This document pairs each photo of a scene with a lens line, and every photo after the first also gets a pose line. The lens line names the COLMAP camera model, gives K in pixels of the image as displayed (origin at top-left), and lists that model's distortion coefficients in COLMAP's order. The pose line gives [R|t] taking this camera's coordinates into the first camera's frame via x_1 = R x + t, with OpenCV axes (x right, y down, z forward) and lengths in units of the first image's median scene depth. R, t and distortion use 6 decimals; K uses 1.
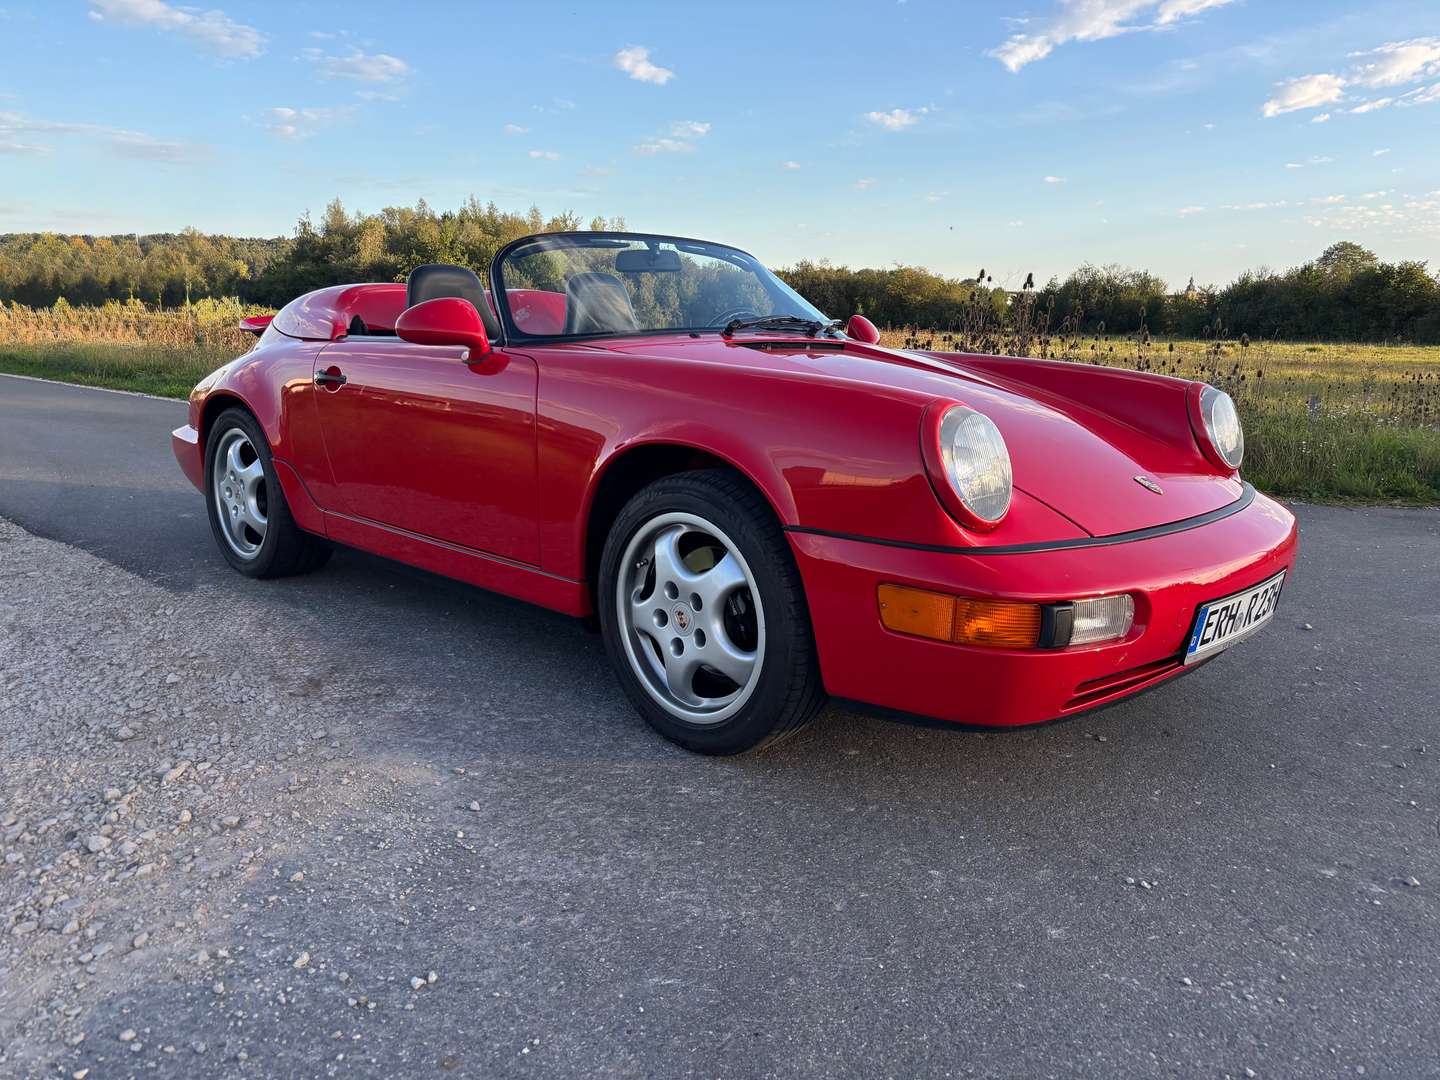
lens RADIAL K [[1073.5, 0, 720.0], [0, 1073.5, 540.0], [0, 0, 1]] dist [0.062357, -0.070579]
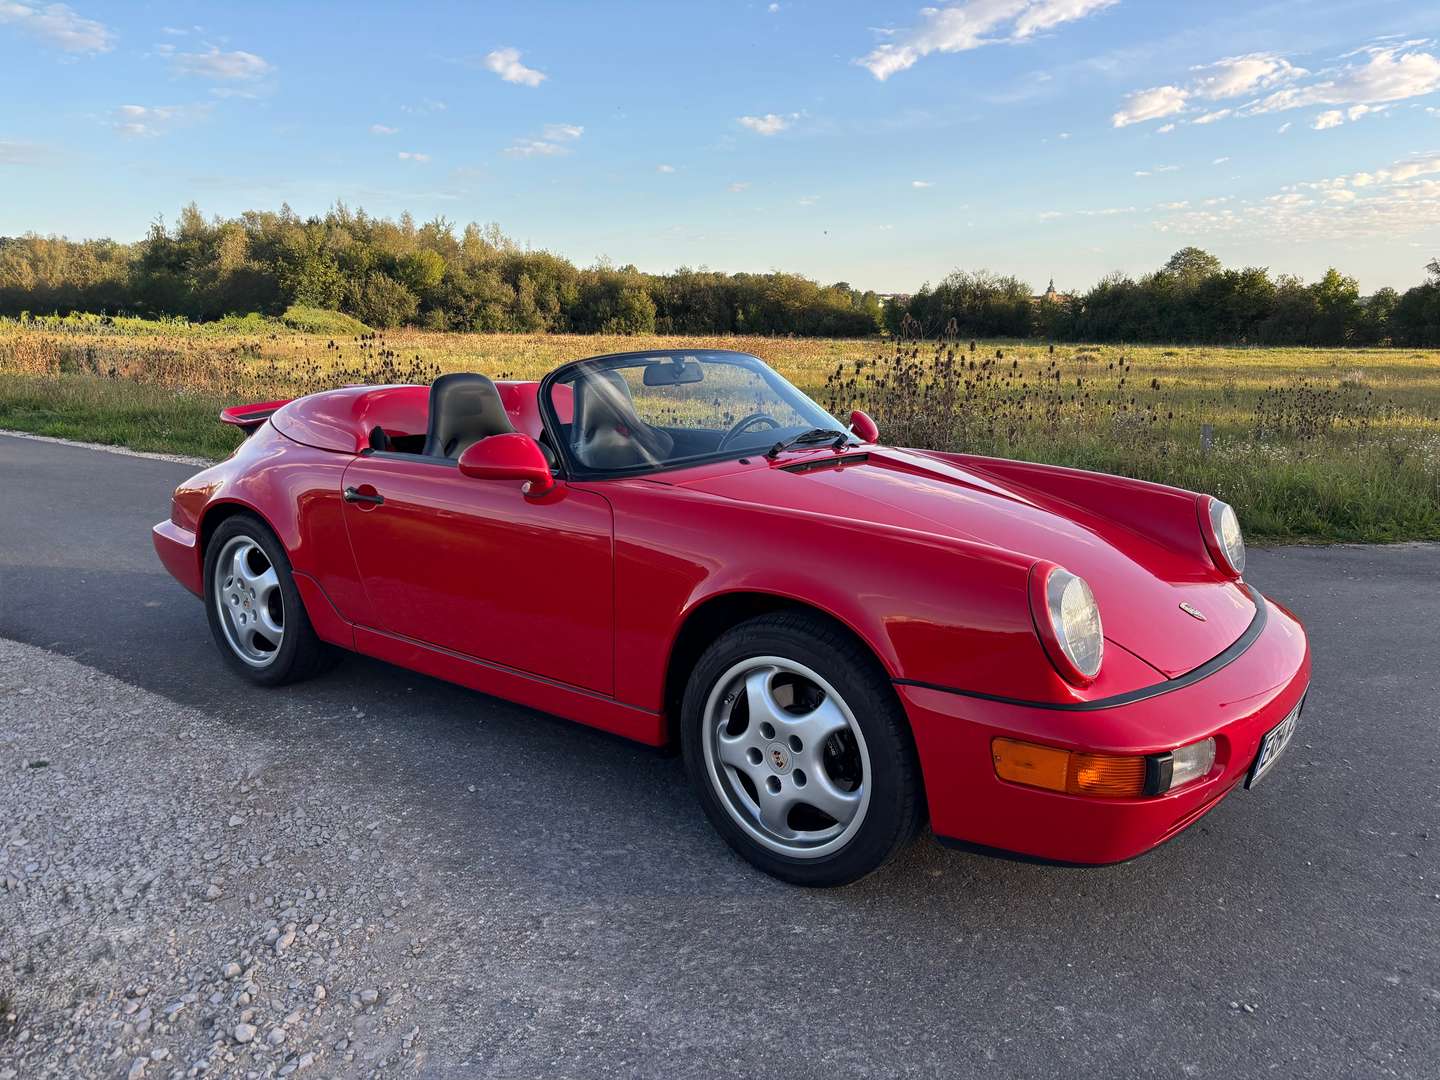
lens RADIAL K [[1073.7, 0, 716.3], [0, 1073.7, 535.9], [0, 0, 1]] dist [0.060404, -0.069160]
pose [[0.994222, -0.029187, 0.103298, -0.191207], [0.029928, 0.999536, -0.005635, -0.134112], [-0.103086, 0.008694, 0.994635, -0.039712]]
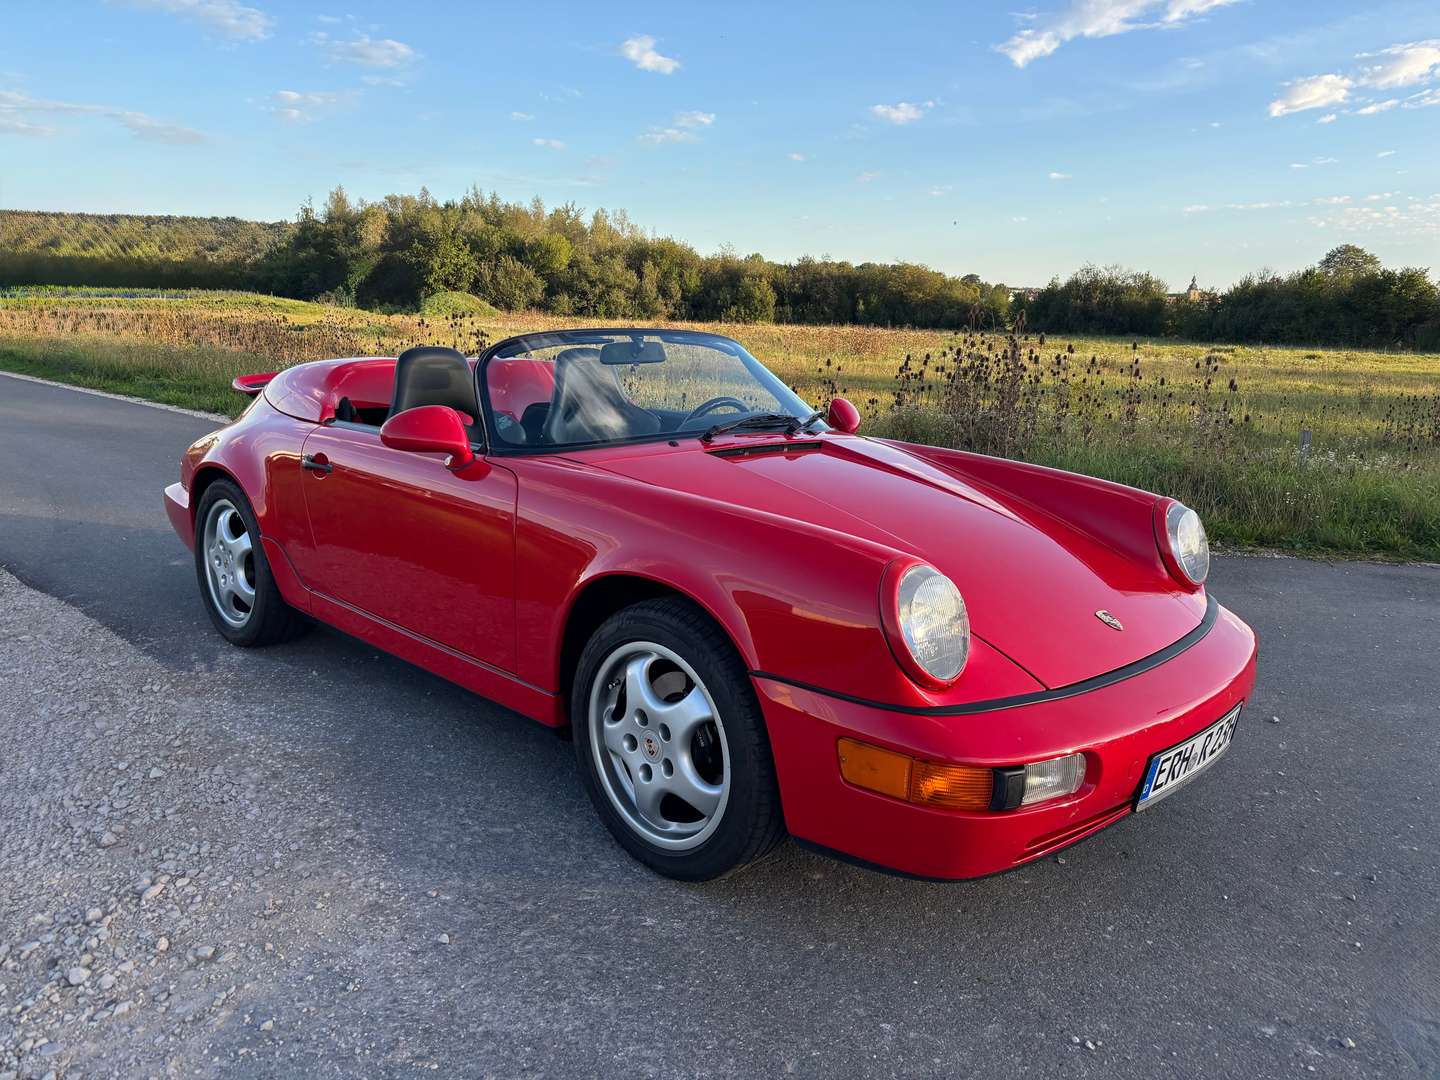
lens RADIAL K [[1073.7, 0, 716.3], [0, 1073.7, 535.9], [0, 0, 1]] dist [0.060404, -0.069160]
pose [[0.999871, 0.016019, -0.001192, 0.023734], [-0.016015, 0.999866, 0.003499, -0.126597], [0.001248, -0.003480, 0.999993, -0.024317]]
